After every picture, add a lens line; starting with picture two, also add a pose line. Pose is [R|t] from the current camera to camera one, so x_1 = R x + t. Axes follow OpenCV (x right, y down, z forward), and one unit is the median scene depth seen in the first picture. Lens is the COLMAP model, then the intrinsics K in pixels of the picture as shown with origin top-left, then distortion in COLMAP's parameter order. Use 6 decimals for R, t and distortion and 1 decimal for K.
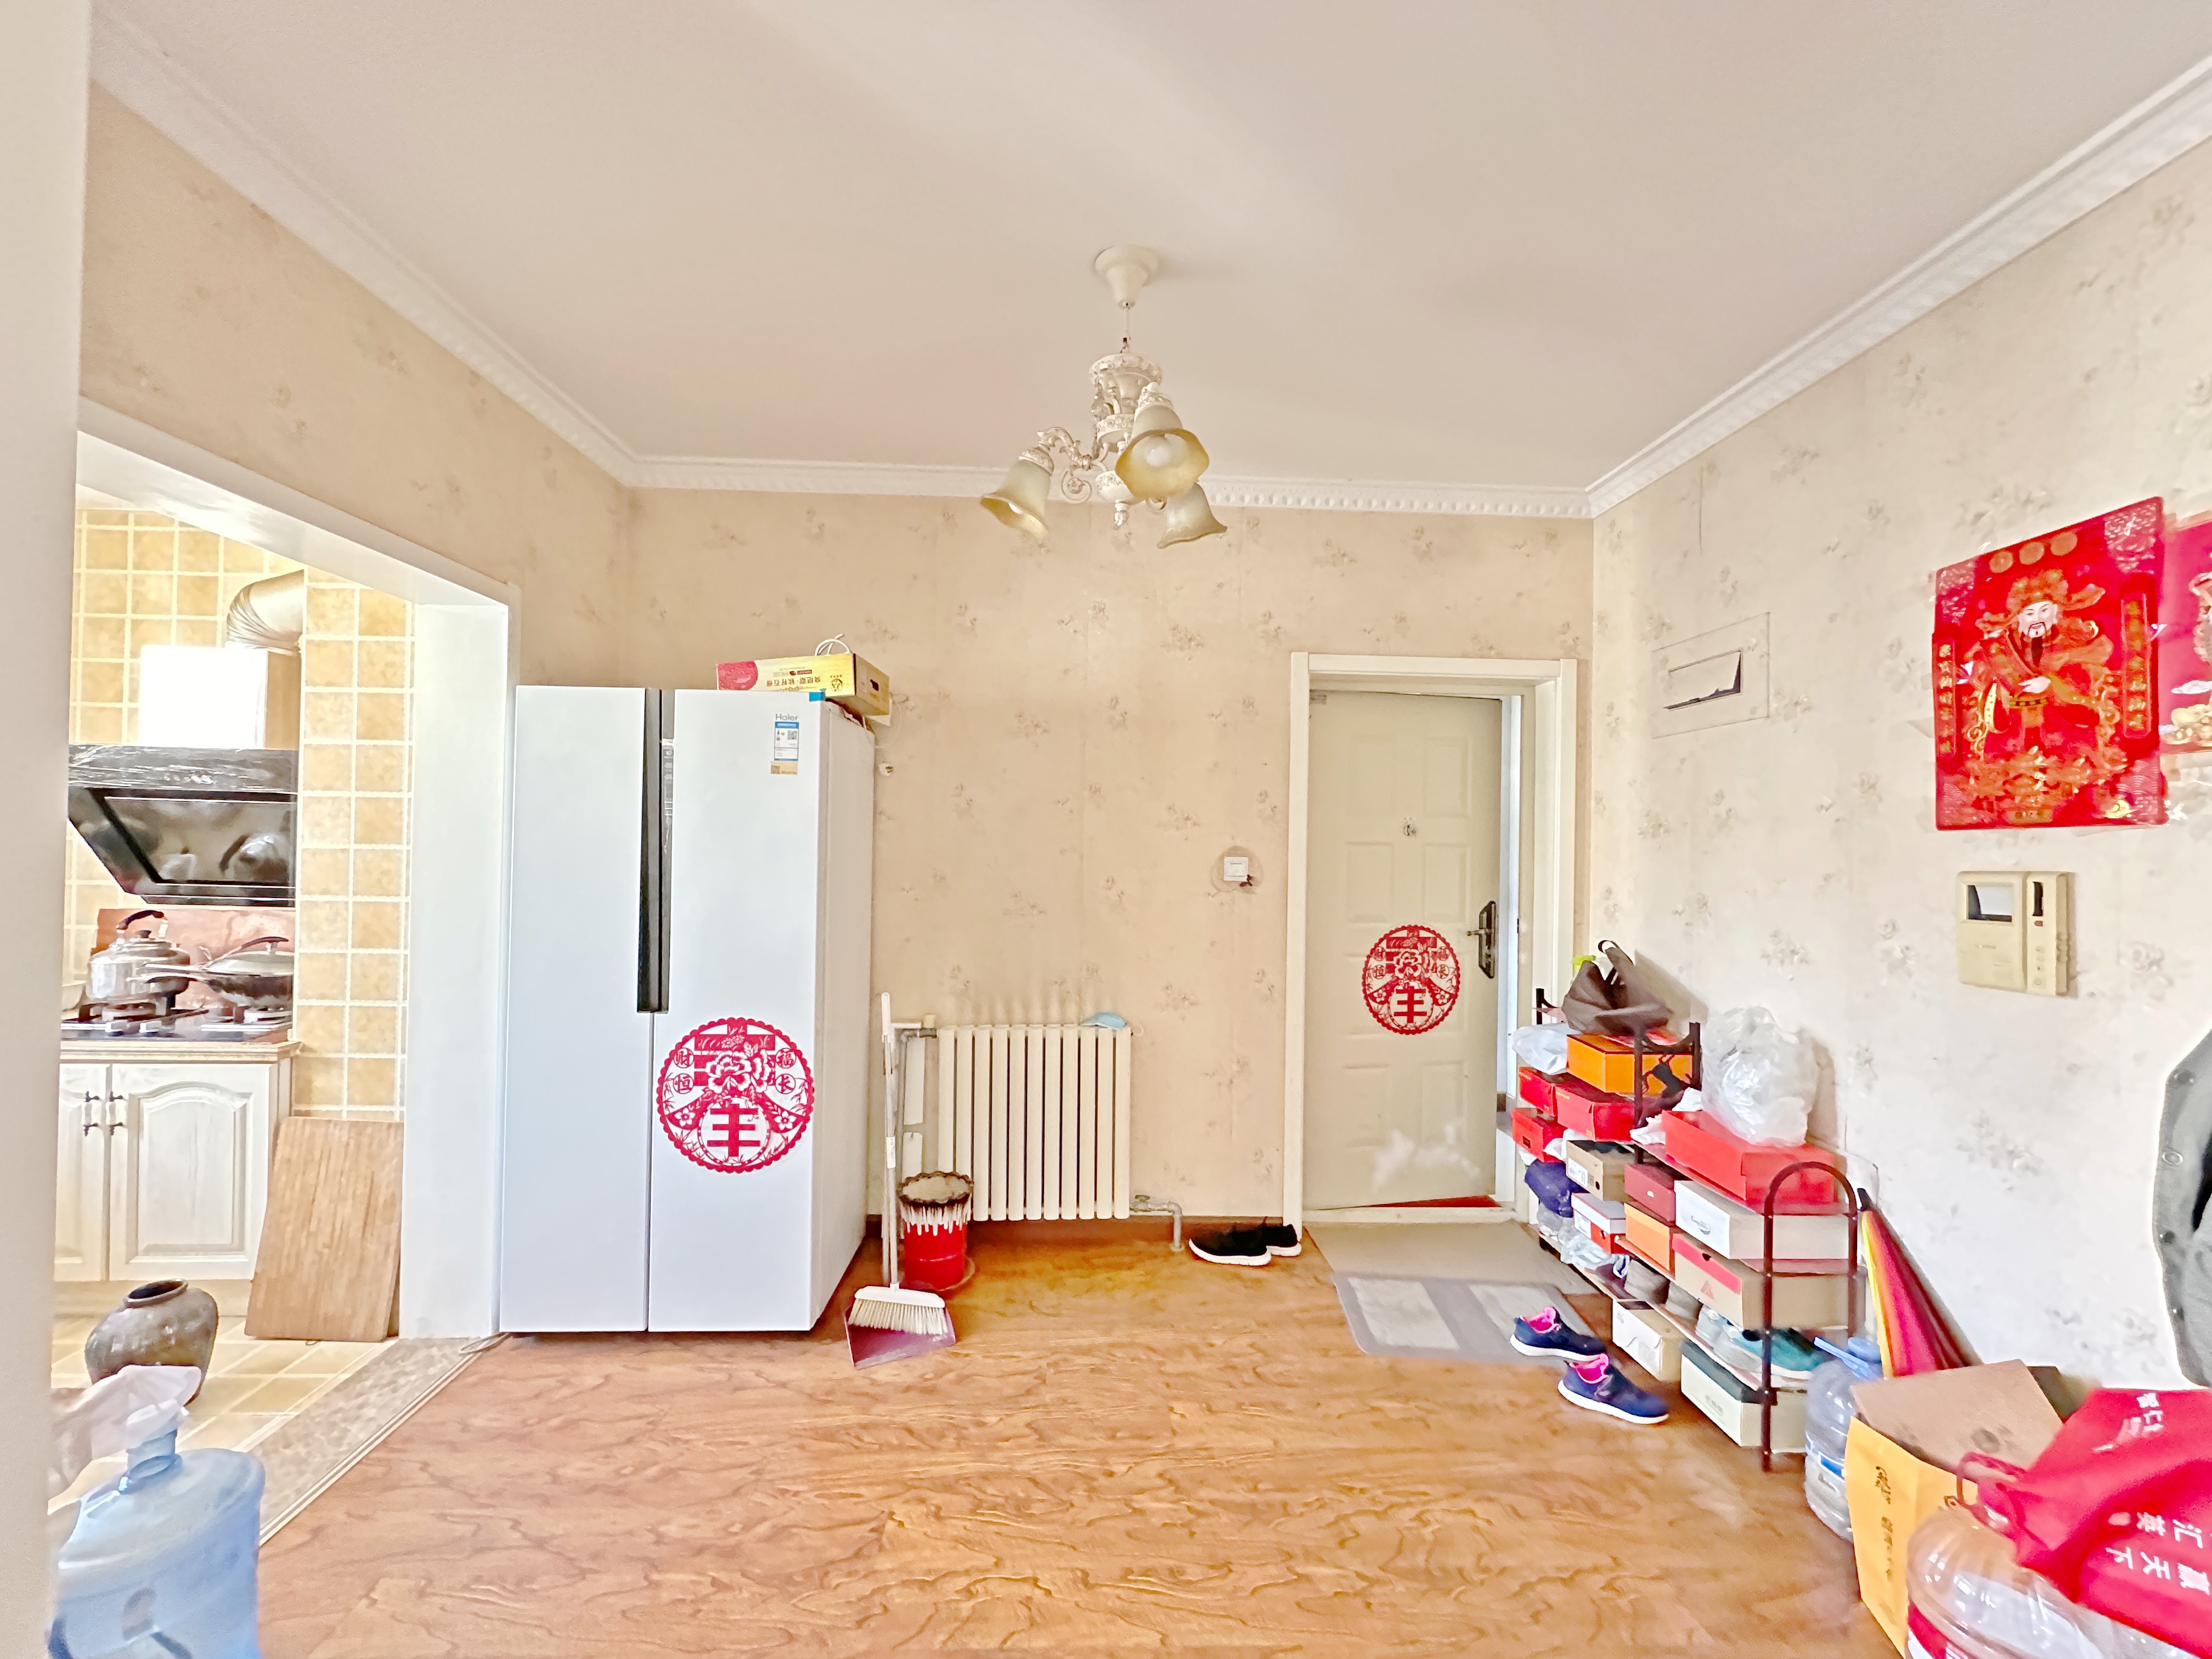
lens RADIAL K [[886.7, 0, 1114.6], [0, 886.7, 827.9], [0, 0, 1]] dist [-0.001399, 0.000032]
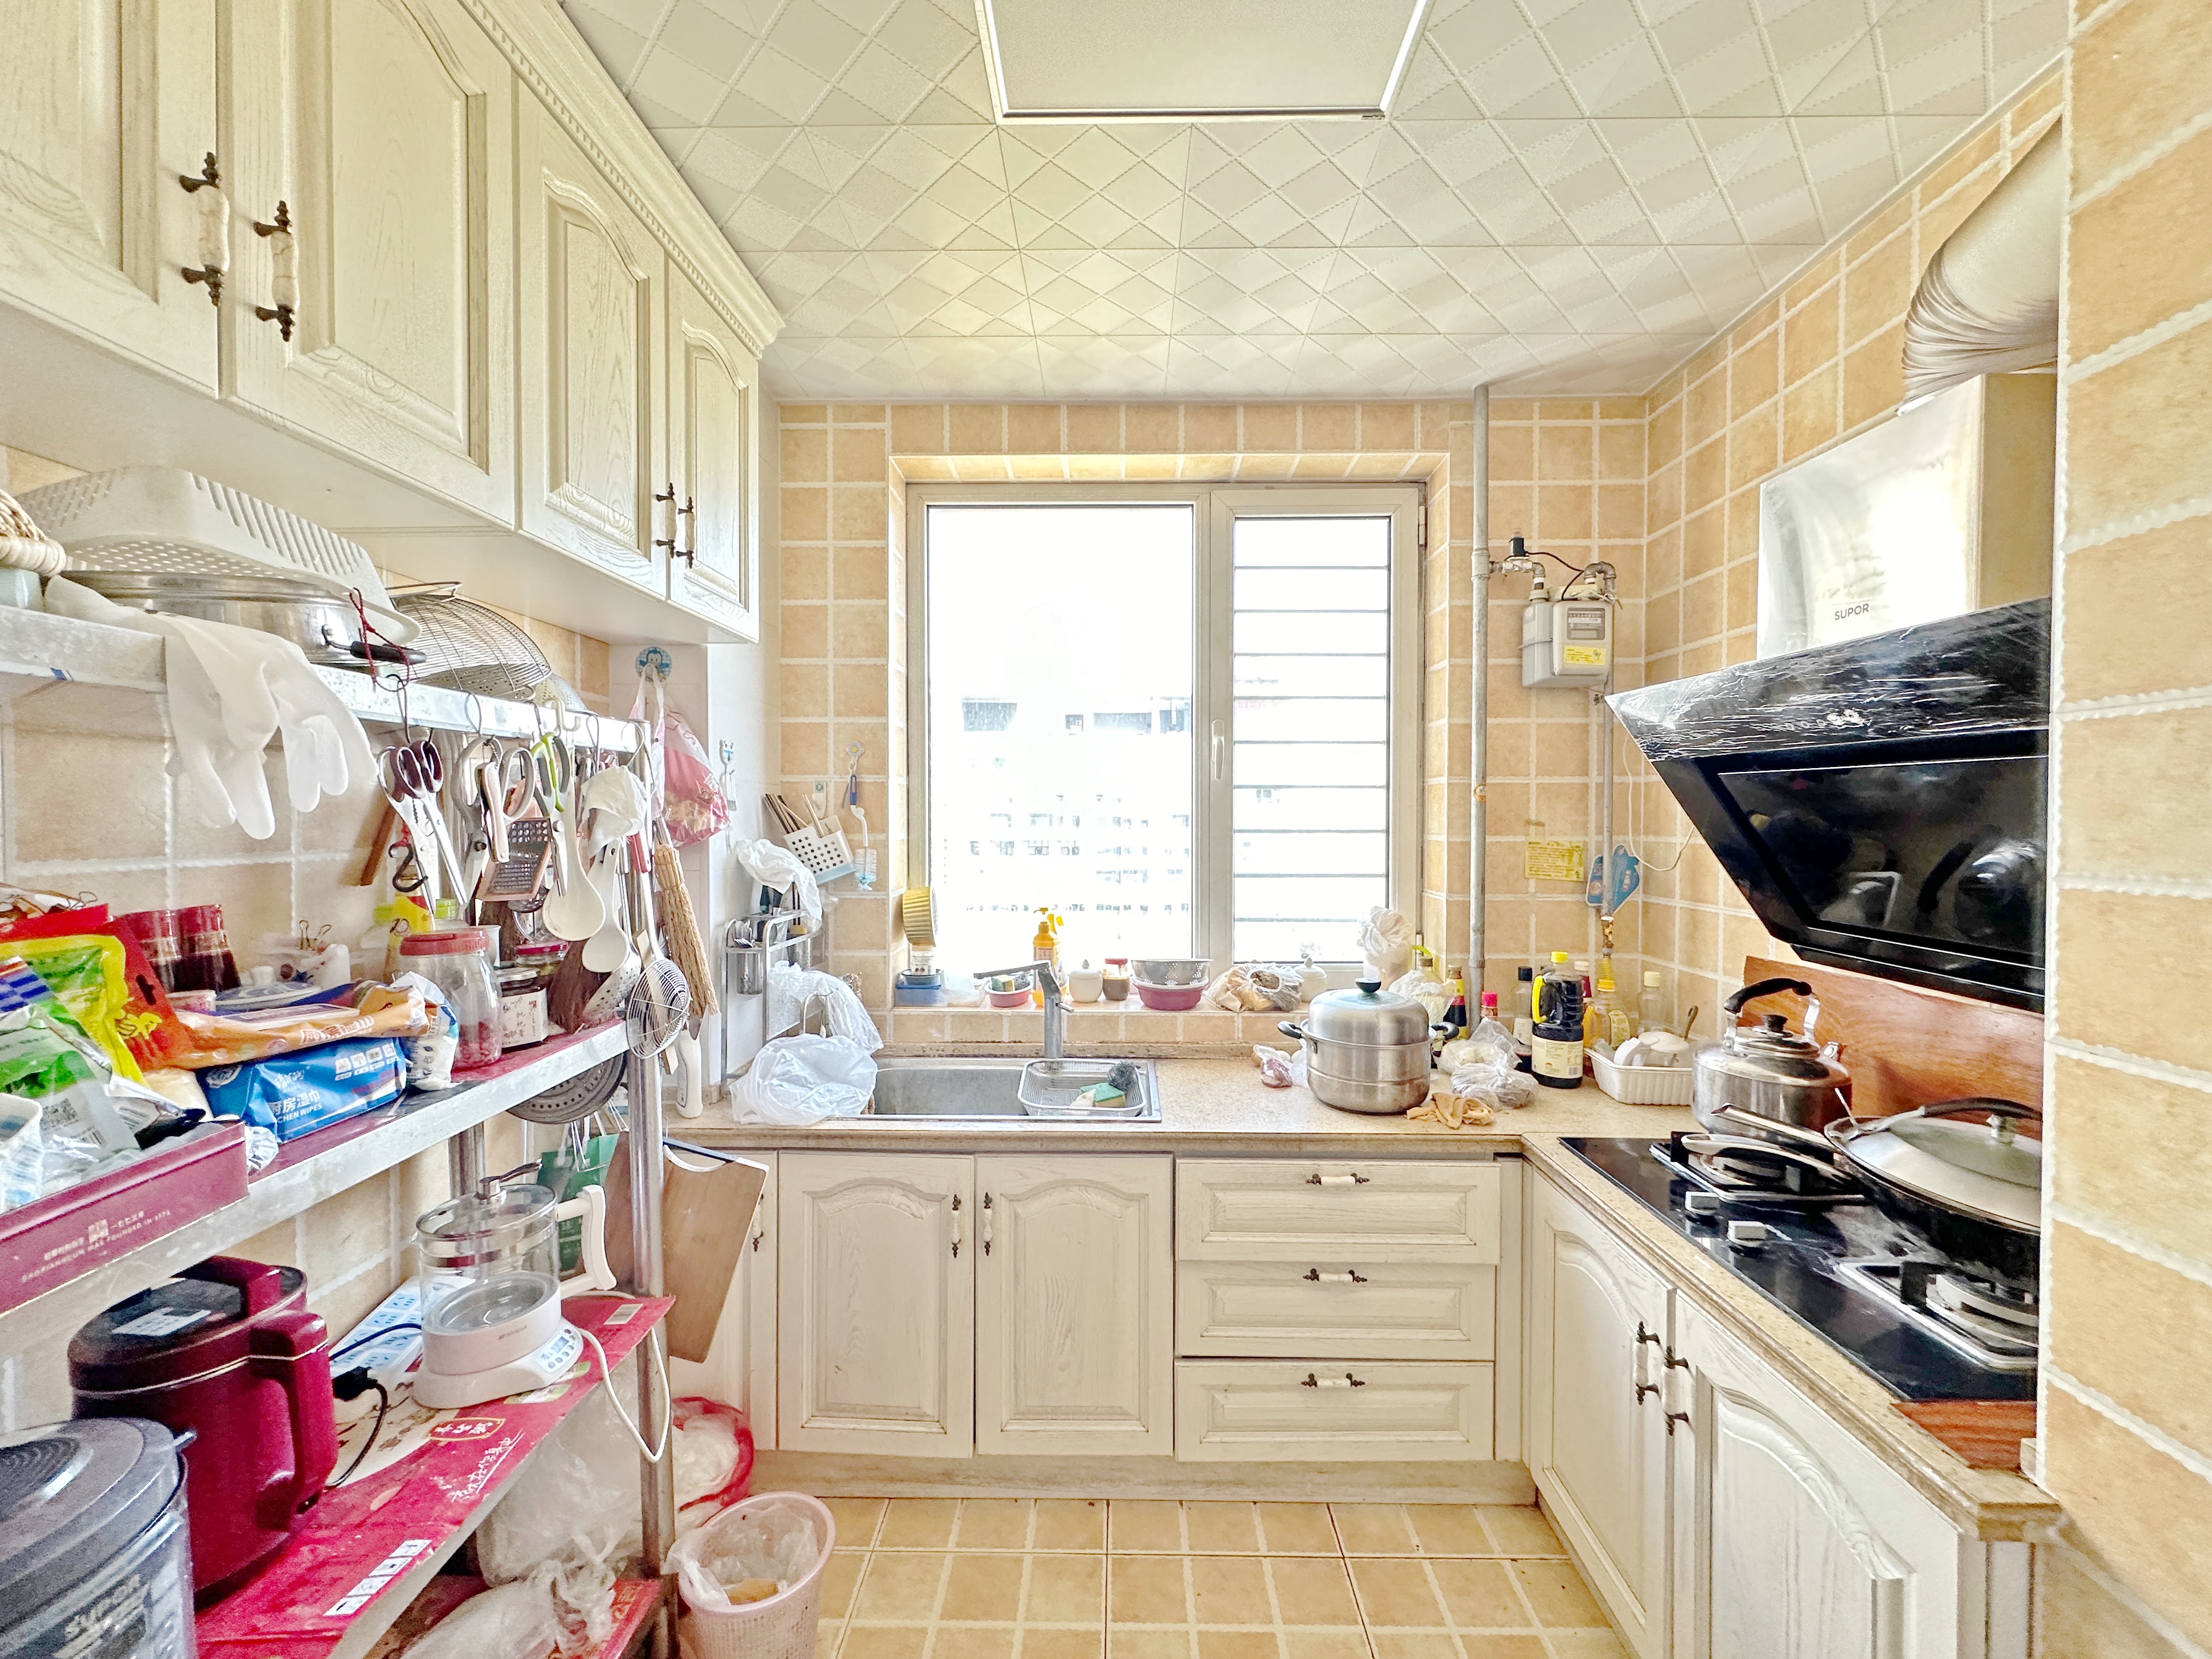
lens RADIAL K [[886.7, 0, 1113.6], [0, 886.7, 827.2], [0, 0, 1]] dist [-0.001399, 0.000032]
pose [[-0.040251, -0.001637, -0.999188, -0.553142], [0.004823, 0.999987, -0.001832, -0.000026], [0.999178, -0.004892, -0.040242, 0.633896]]
